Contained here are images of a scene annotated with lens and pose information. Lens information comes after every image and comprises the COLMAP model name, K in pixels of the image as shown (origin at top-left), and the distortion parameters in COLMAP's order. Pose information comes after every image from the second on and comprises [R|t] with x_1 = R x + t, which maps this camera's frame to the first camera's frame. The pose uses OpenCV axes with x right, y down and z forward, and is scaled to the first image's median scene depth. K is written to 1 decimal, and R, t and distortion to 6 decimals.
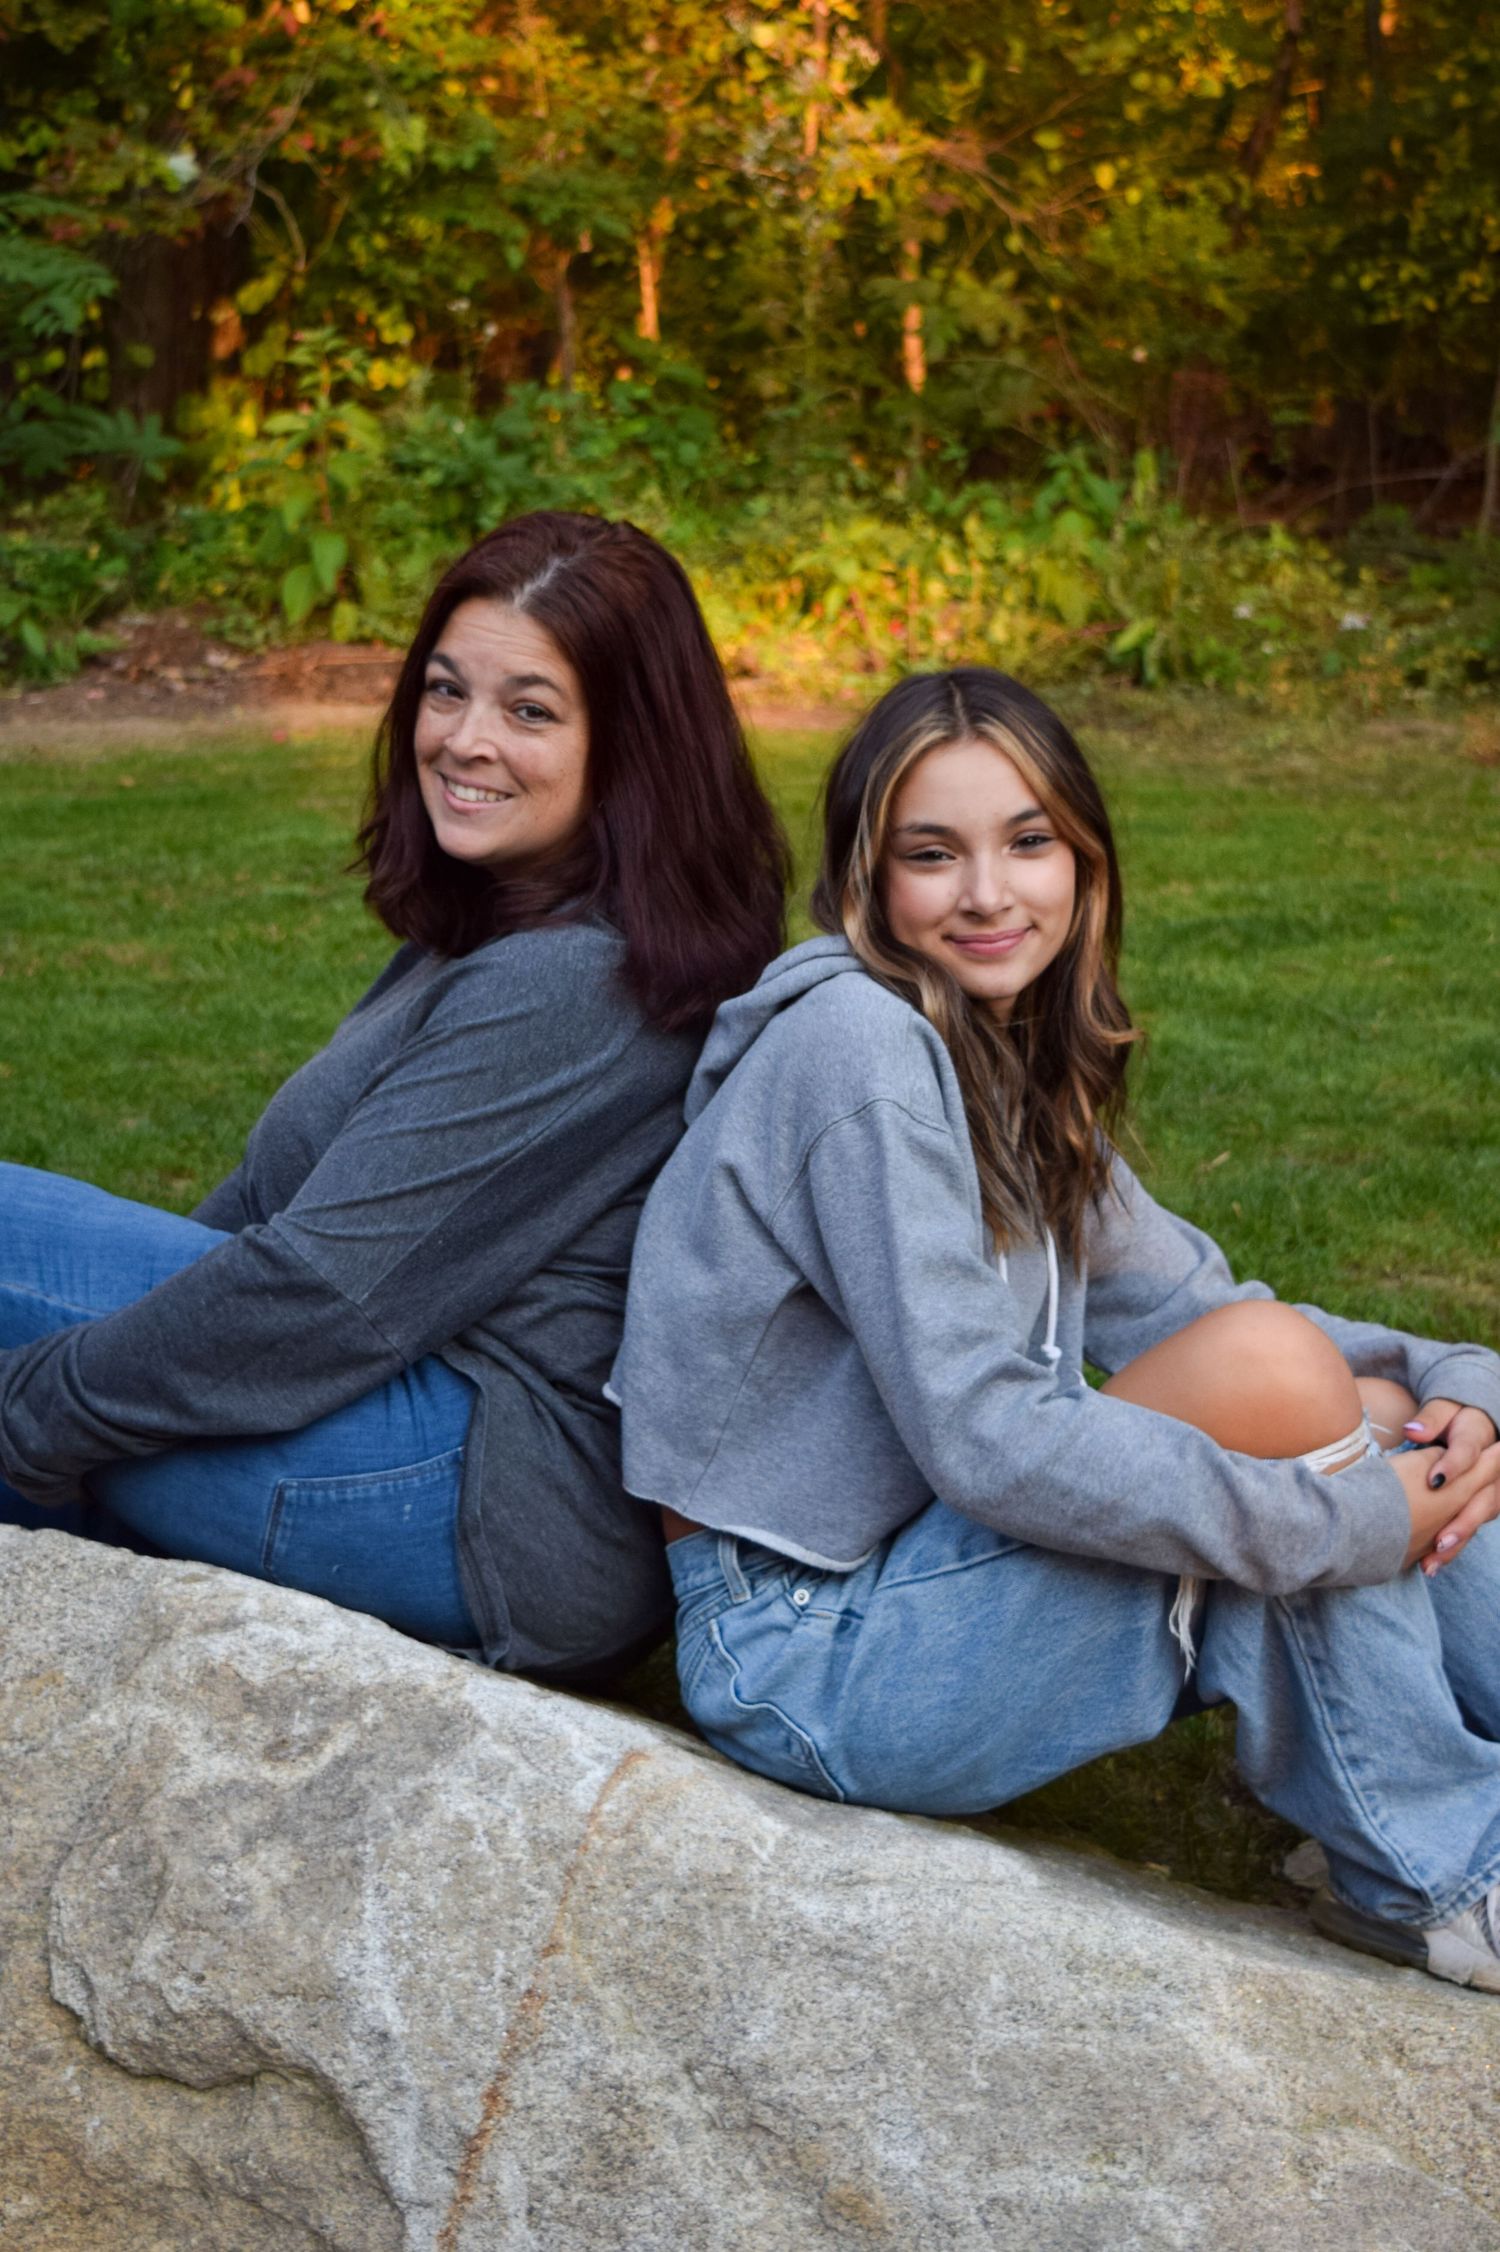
lens RADIAL K [[3657.2, 0, 746.3], [0, 3657.2, 994.3], [0, 0, 1]] dist [-0.013823, -0.009157]
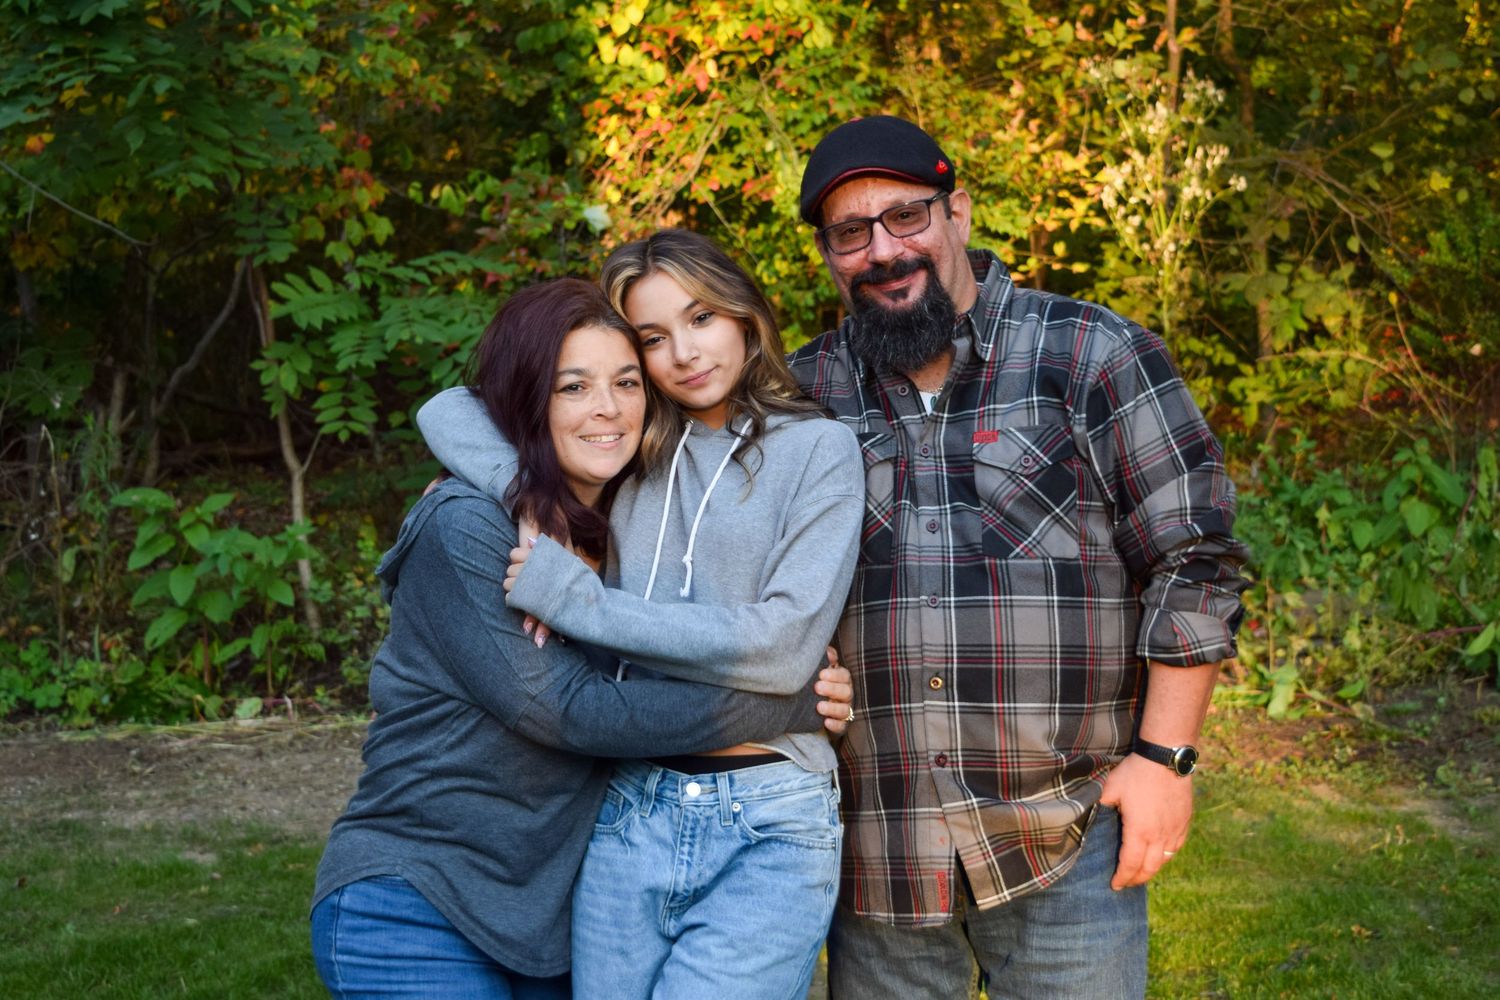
lens RADIAL K [[2740.3, 0, 717.3], [0, 2740.3, 498.6], [0, 0, 1]] dist [-0.038174, -0.024301]
pose [[0.988247, -0.018417, -0.151755, 0.050420], [0.005814, 0.996526, -0.083076, -0.446198], [0.152758, 0.081217, 0.984921, 1.175680]]
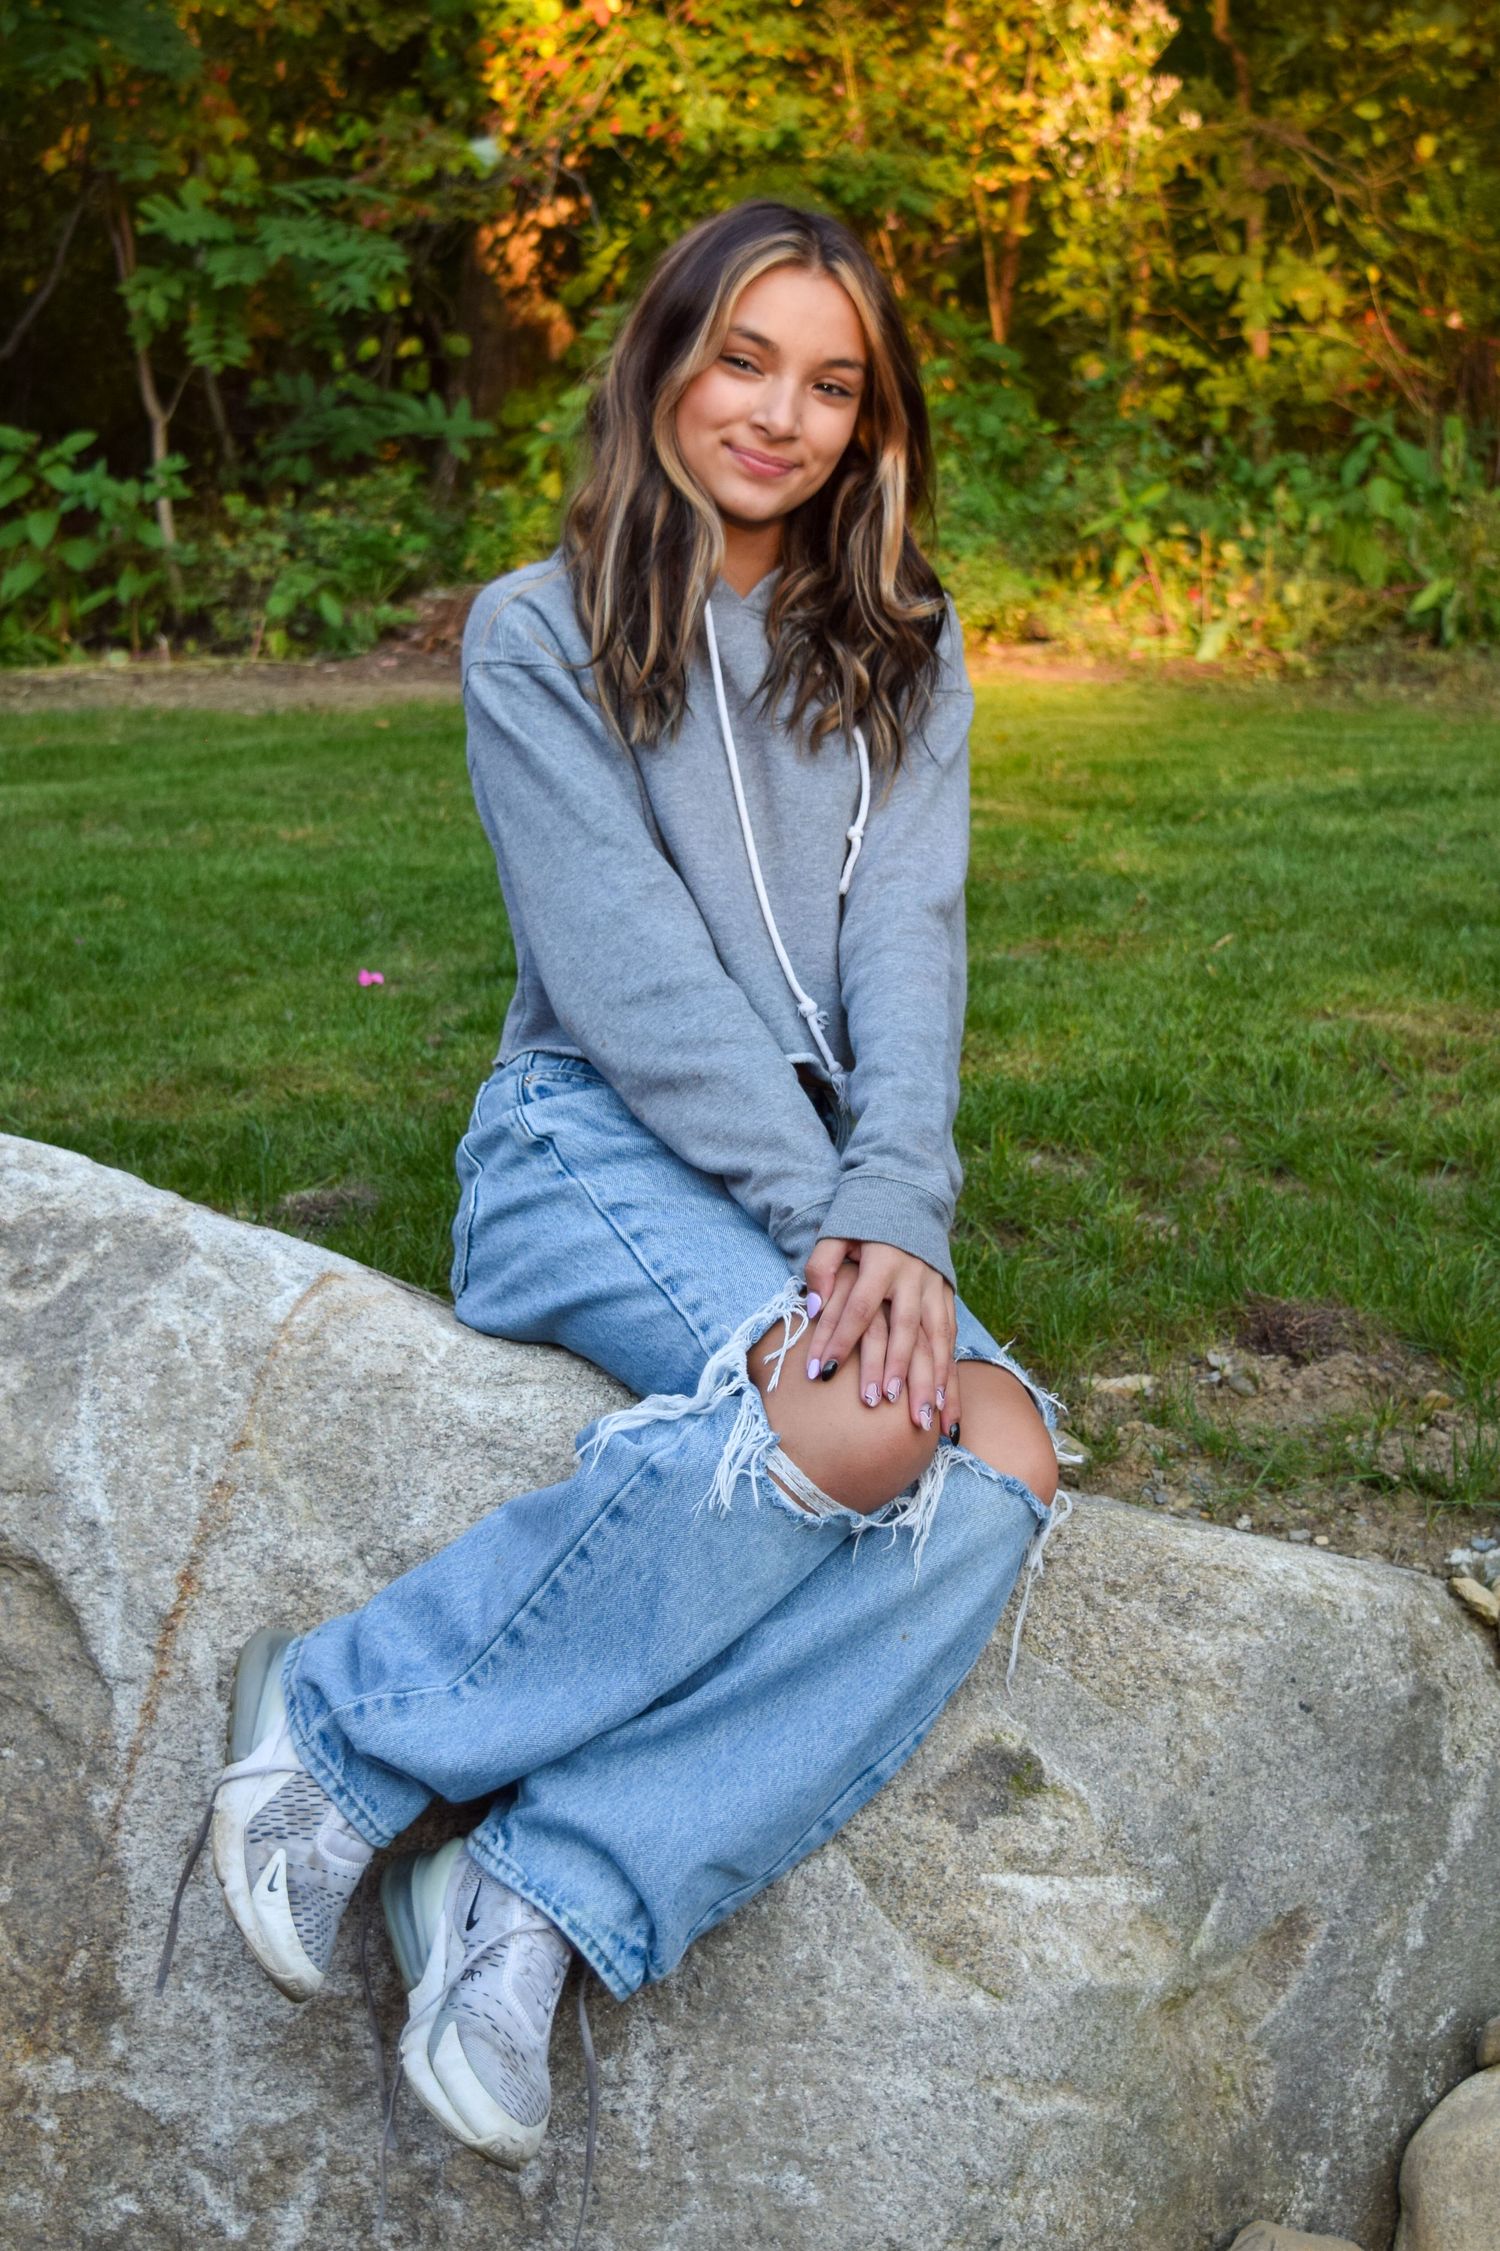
lens RADIAL K [[3713.7, 0, 754.1], [0, 3713.7, 994.6], [0, 0, 1]] dist [-0.029933, 0.062234]
pose [[0.993905, -0.001734, -0.110231, 0.205142], [0.000293, 0.999914, -0.013090, 0.133130], [0.110244, 0.012978, 0.993820, -0.073530]]
